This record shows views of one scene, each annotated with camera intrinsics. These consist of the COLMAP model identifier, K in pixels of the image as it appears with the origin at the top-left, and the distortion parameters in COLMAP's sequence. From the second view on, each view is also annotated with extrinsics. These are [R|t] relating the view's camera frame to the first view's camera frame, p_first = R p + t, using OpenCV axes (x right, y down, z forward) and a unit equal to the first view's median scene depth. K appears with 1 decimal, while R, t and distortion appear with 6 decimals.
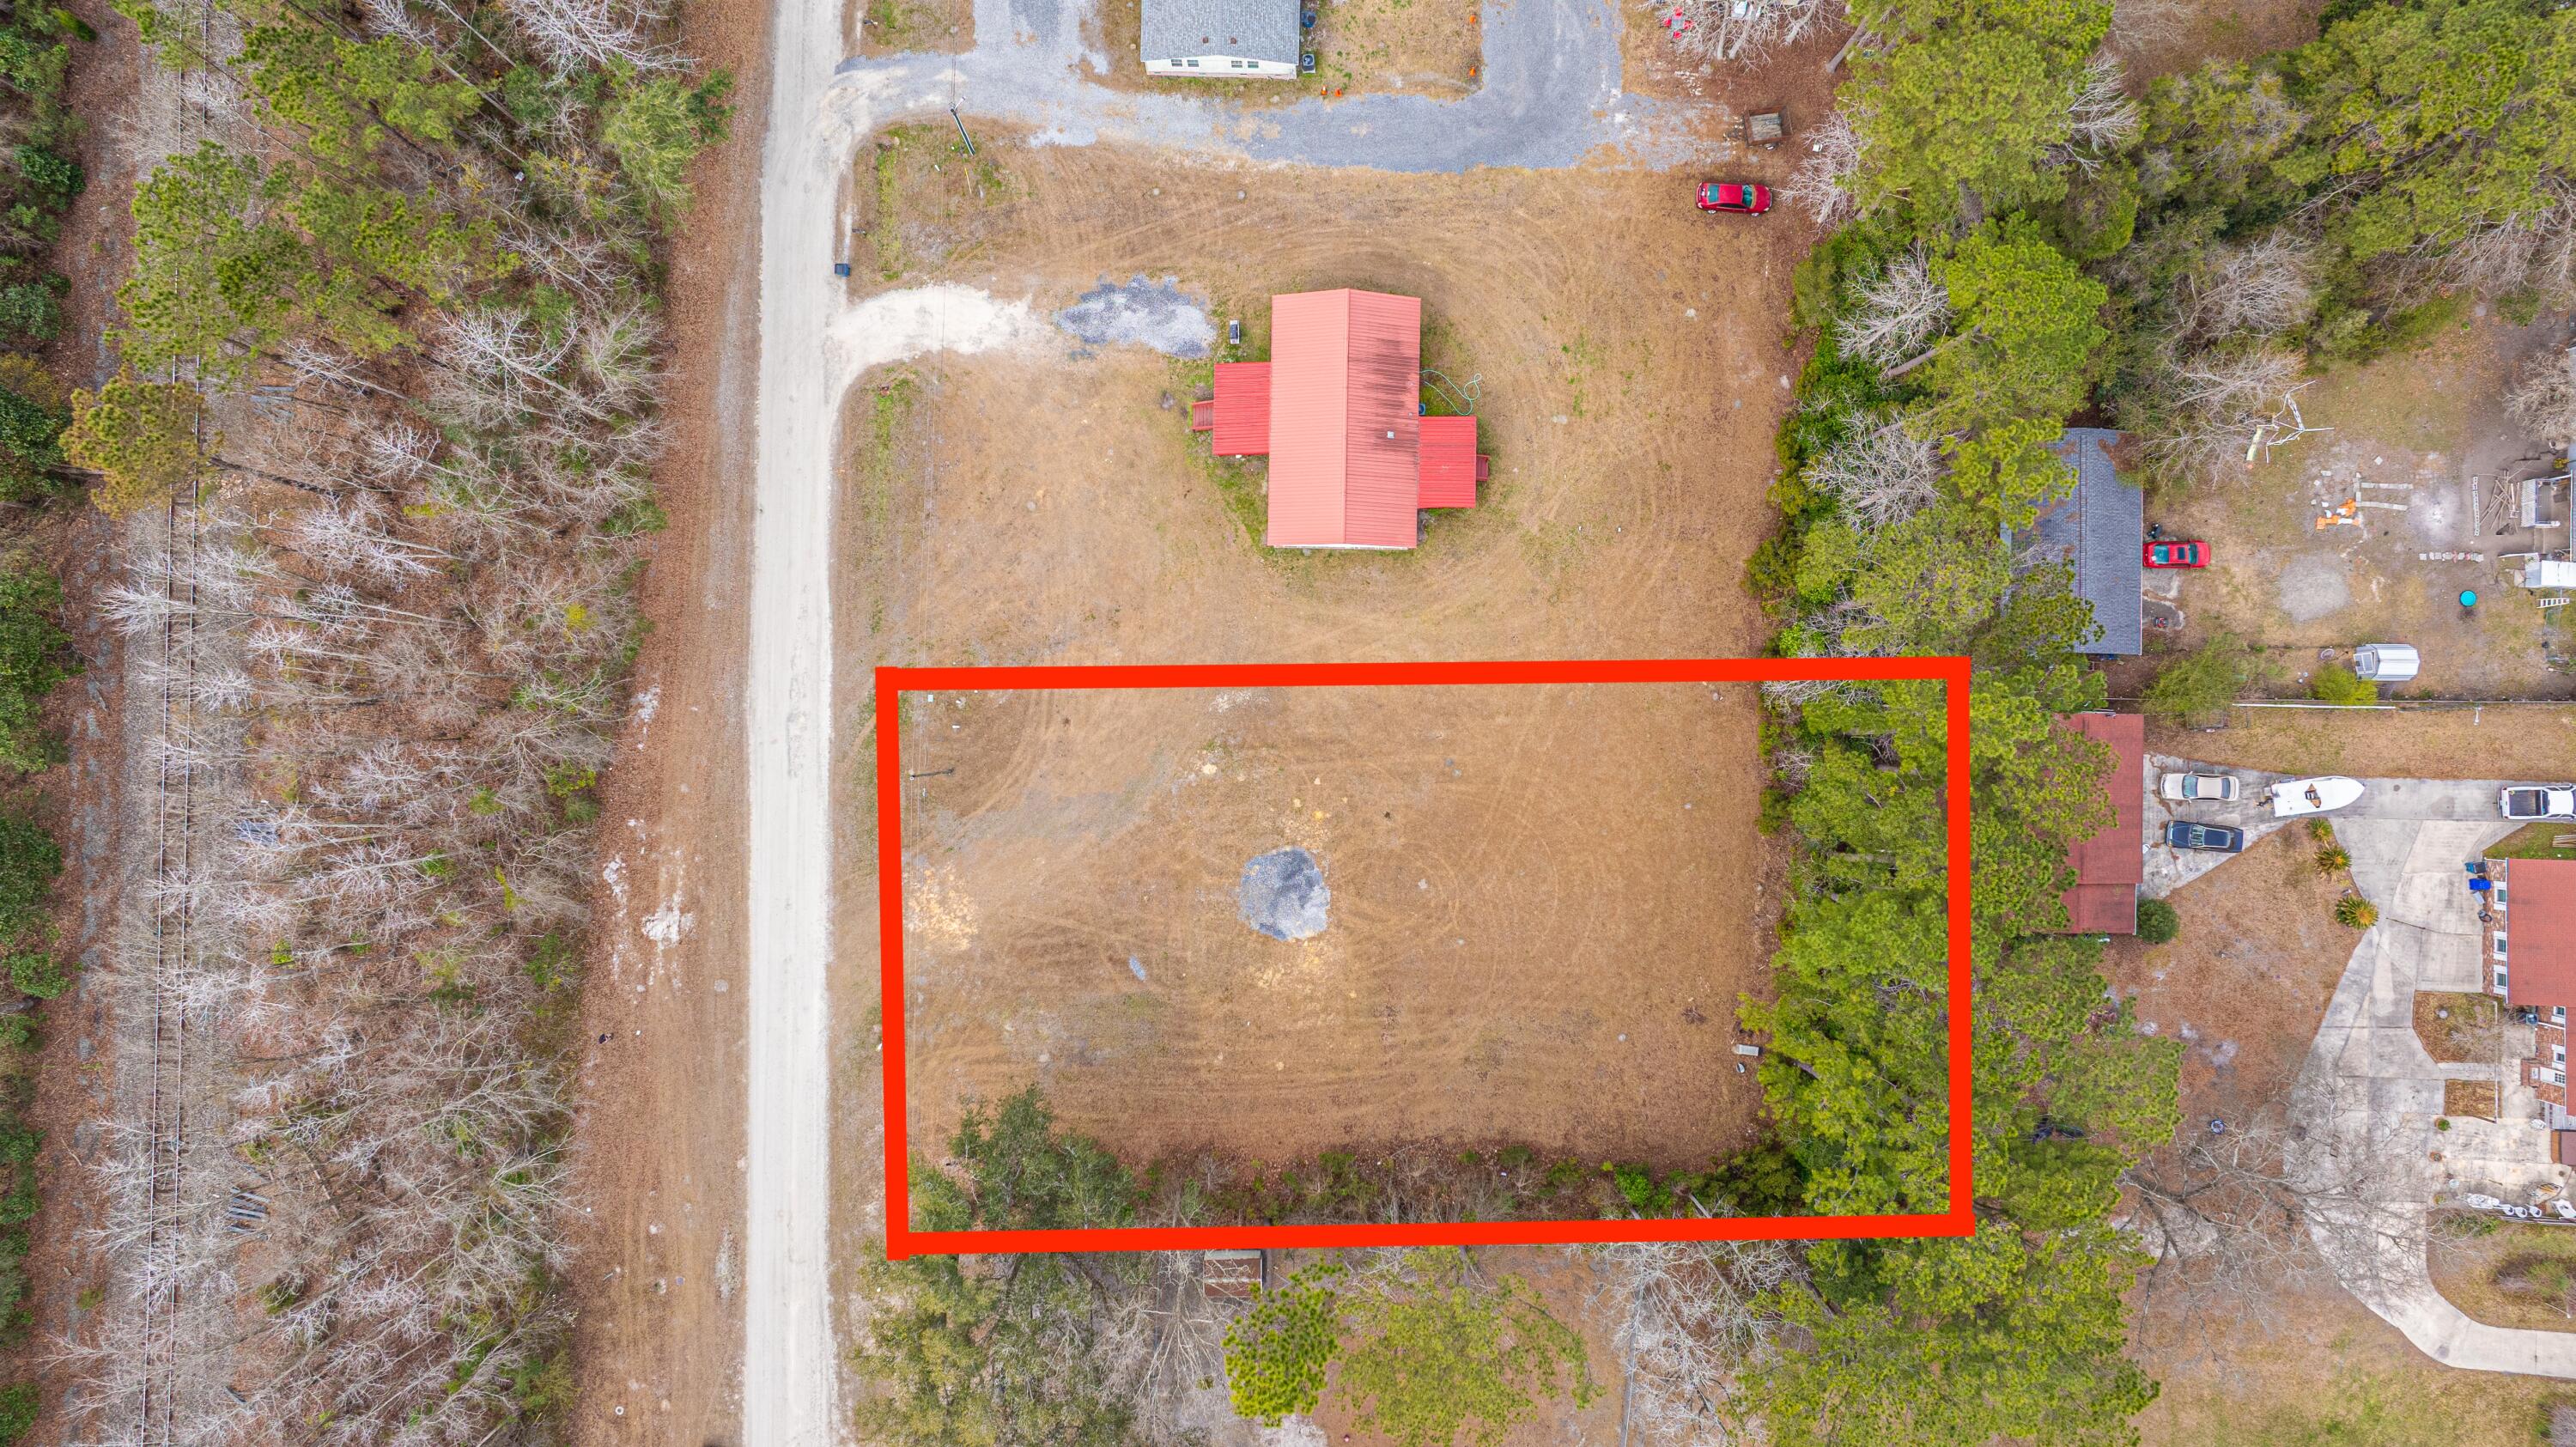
lens RADIAL K [[1831.2, 0, 1303.2], [0, 1831.2, 677.2], [0, 0, 1]] dist [-0.027754, 0.020366]
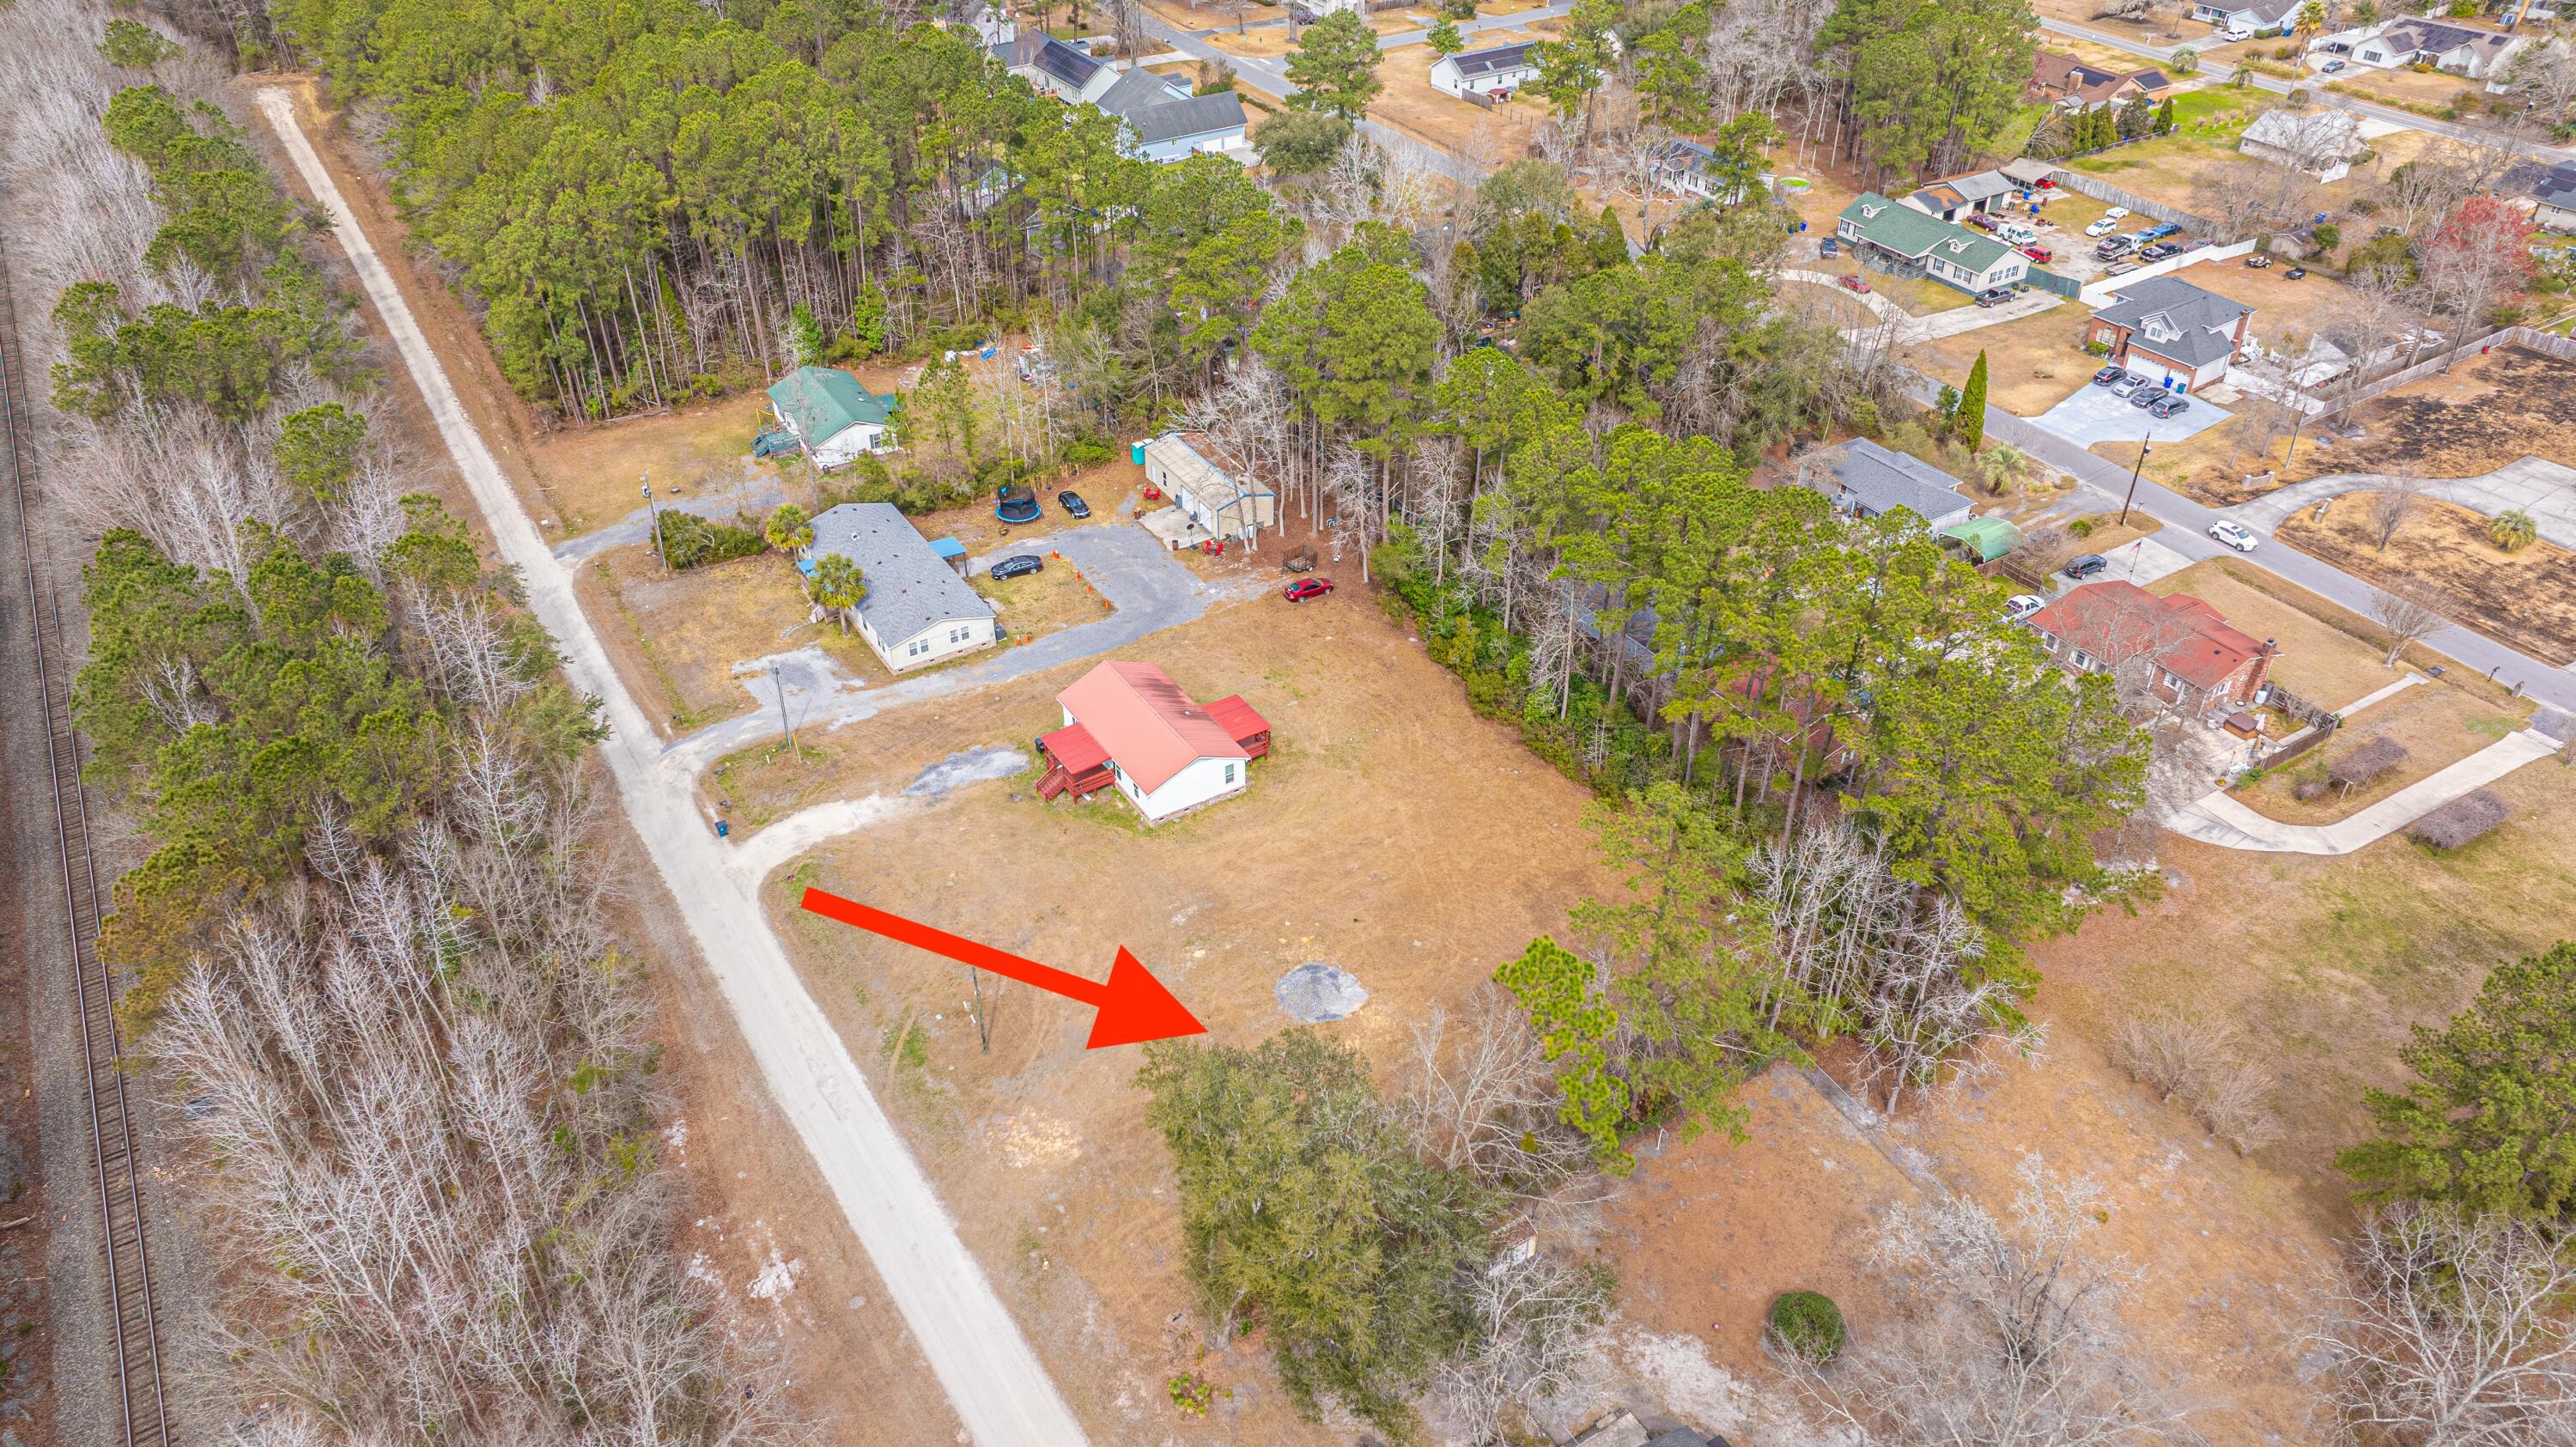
lens RADIAL K [[1831.2, 0, 1303.2], [0, 1831.2, 677.2], [0, 0, 1]] dist [-0.027754, 0.020366]
pose [[0.834590, -0.304658, 0.458958, -0.455192], [0.550587, 0.488063, -0.677236, 0.751357], [-0.017675, 0.817911, 0.575074, 0.225875]]
